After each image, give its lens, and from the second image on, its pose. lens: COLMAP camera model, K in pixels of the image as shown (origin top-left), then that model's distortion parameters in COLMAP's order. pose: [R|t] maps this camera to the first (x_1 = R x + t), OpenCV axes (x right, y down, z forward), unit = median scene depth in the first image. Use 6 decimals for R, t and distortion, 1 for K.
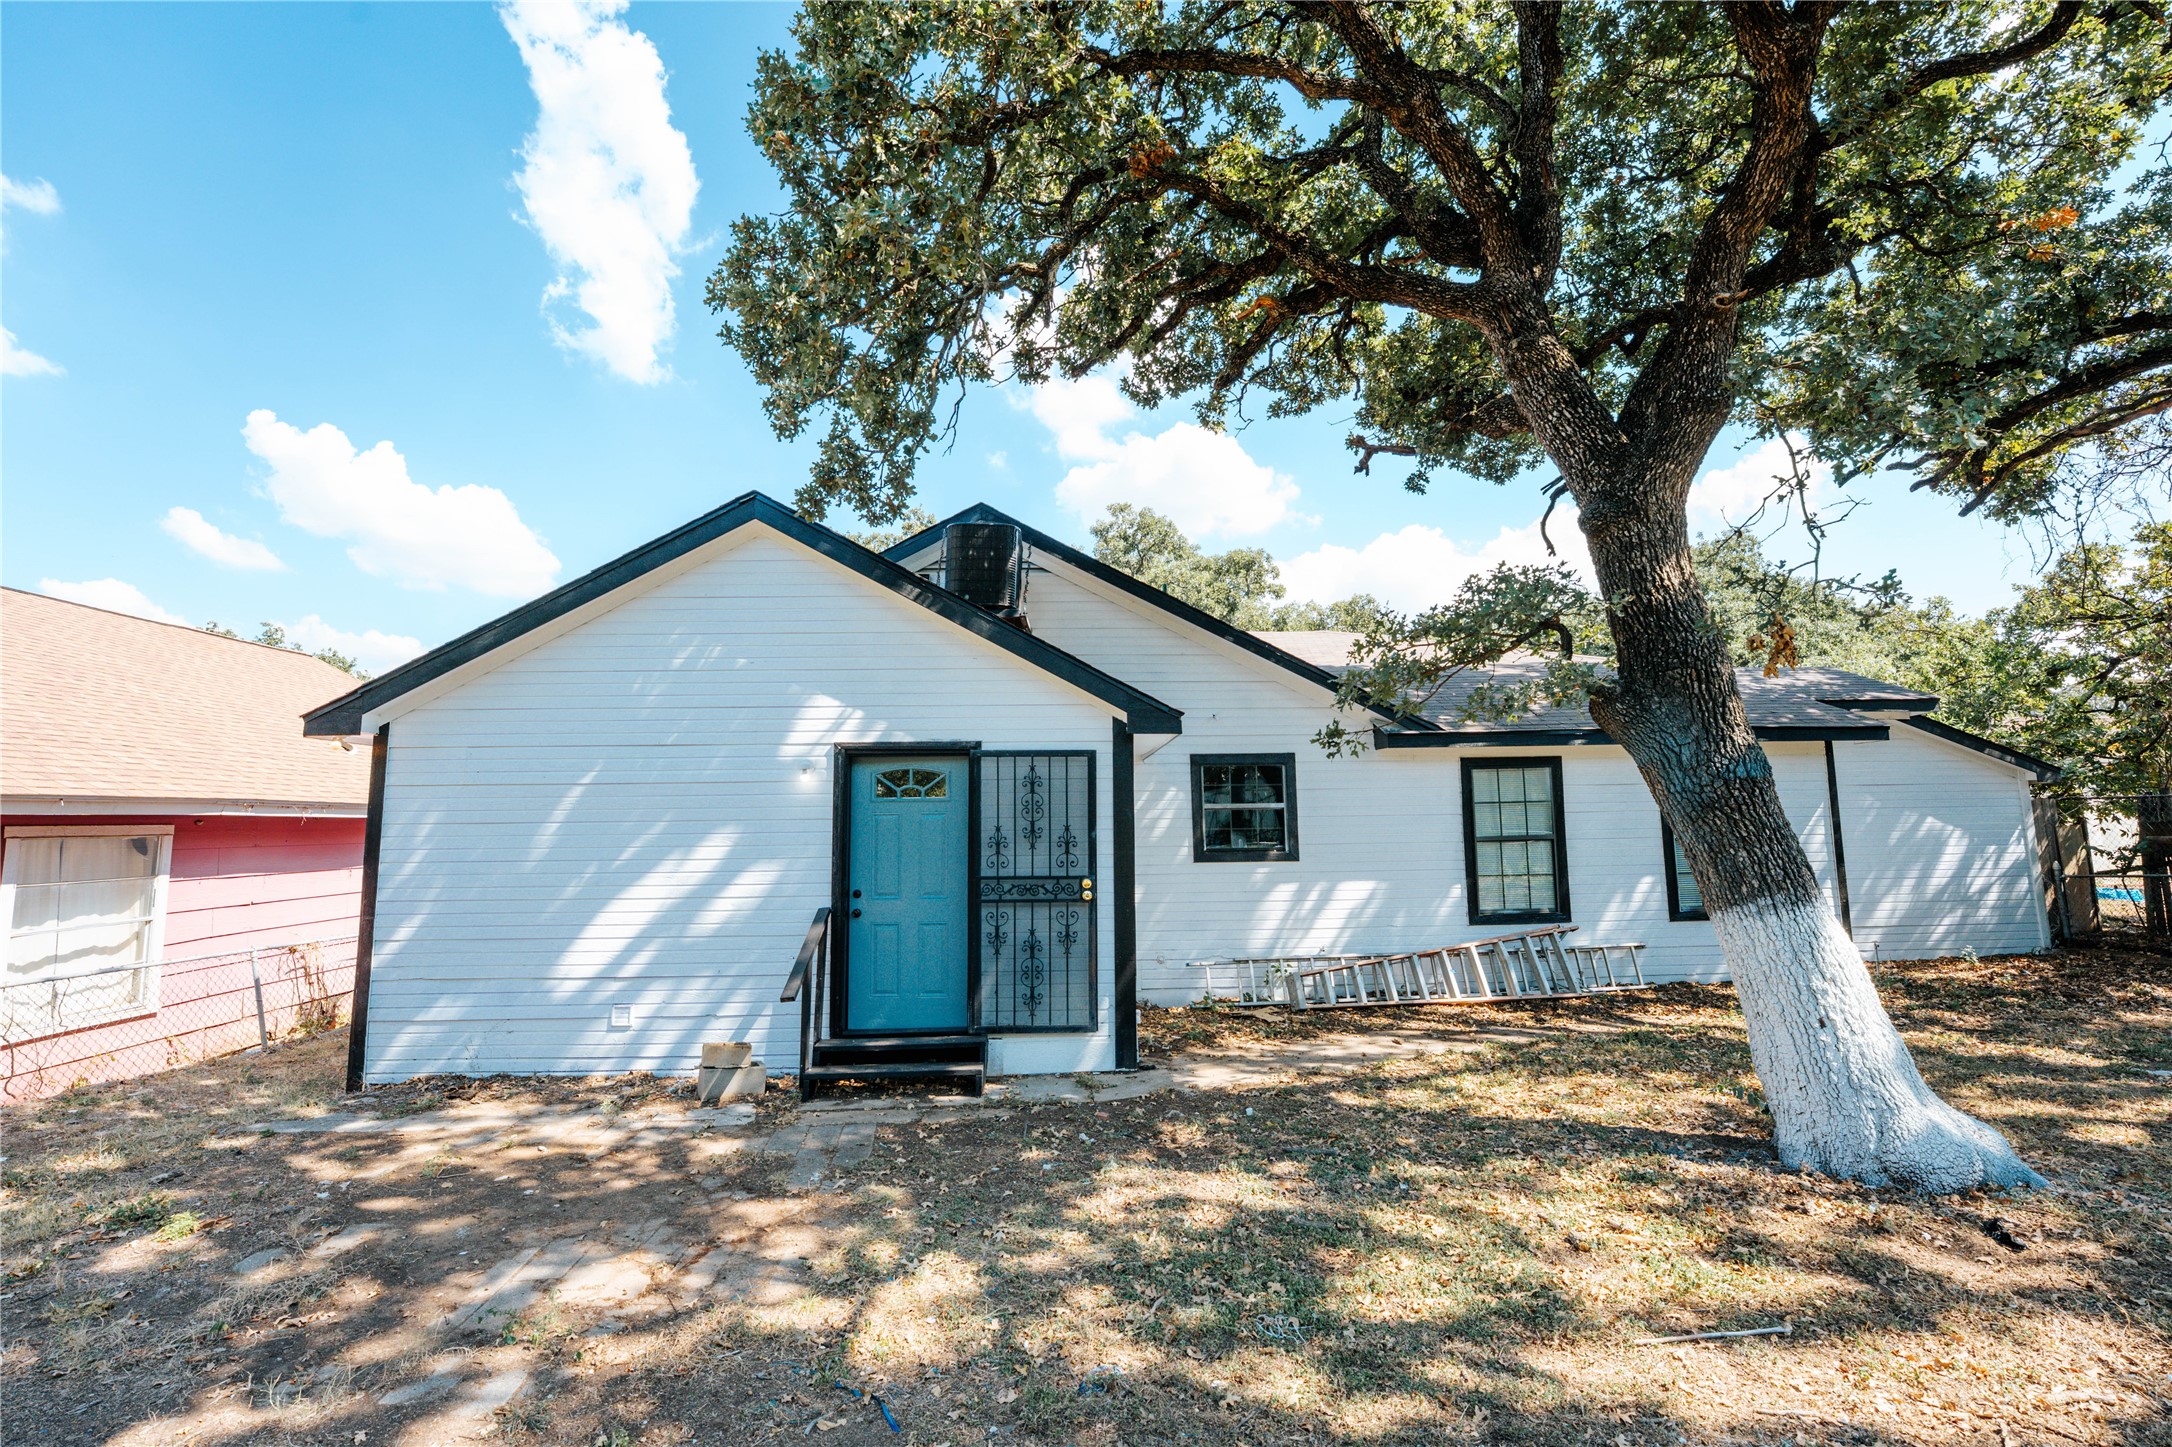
lens RADIAL K [[961.0, 0, 1086.0], [0, 961.0, 723.5], [0, 0, 1]] dist [-0.029479, 0.000157]
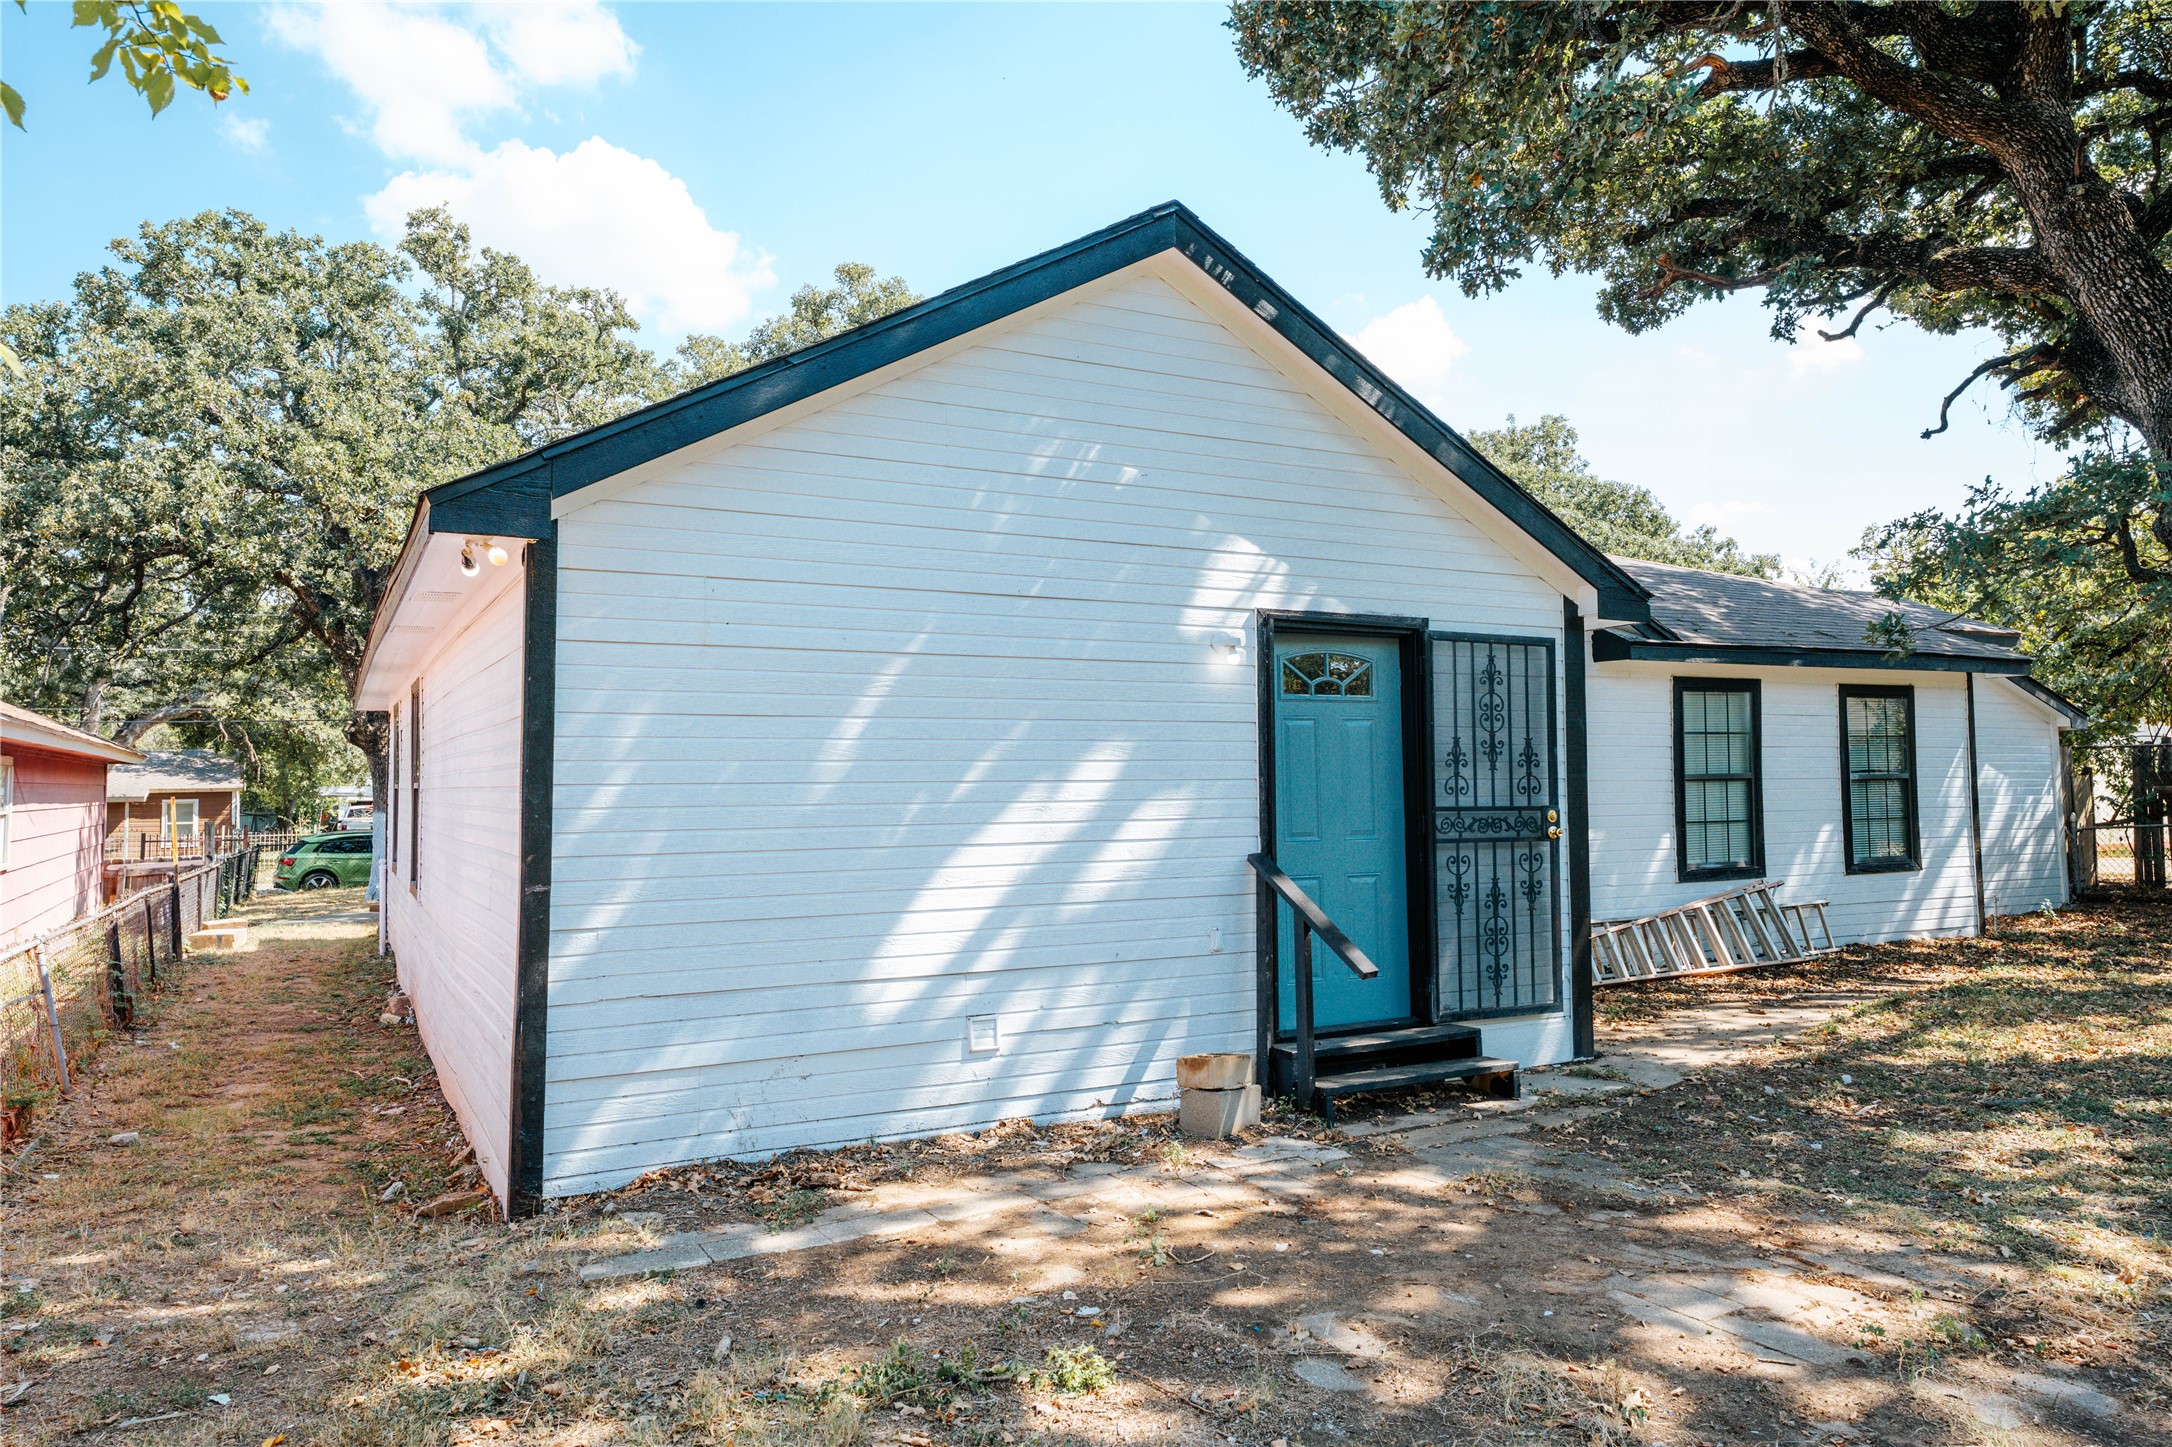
lens RADIAL K [[1496.4, 0, 1086.0], [0, 1496.4, 723.5], [0, 0, 1]] dist [0.011871, 0.001403]
pose [[0.897569, 0.023662, 0.440238, -0.836645], [-0.047135, 0.997986, 0.042461, 0.062002], [-0.438347, -0.058862, 0.896876, 0.116160]]
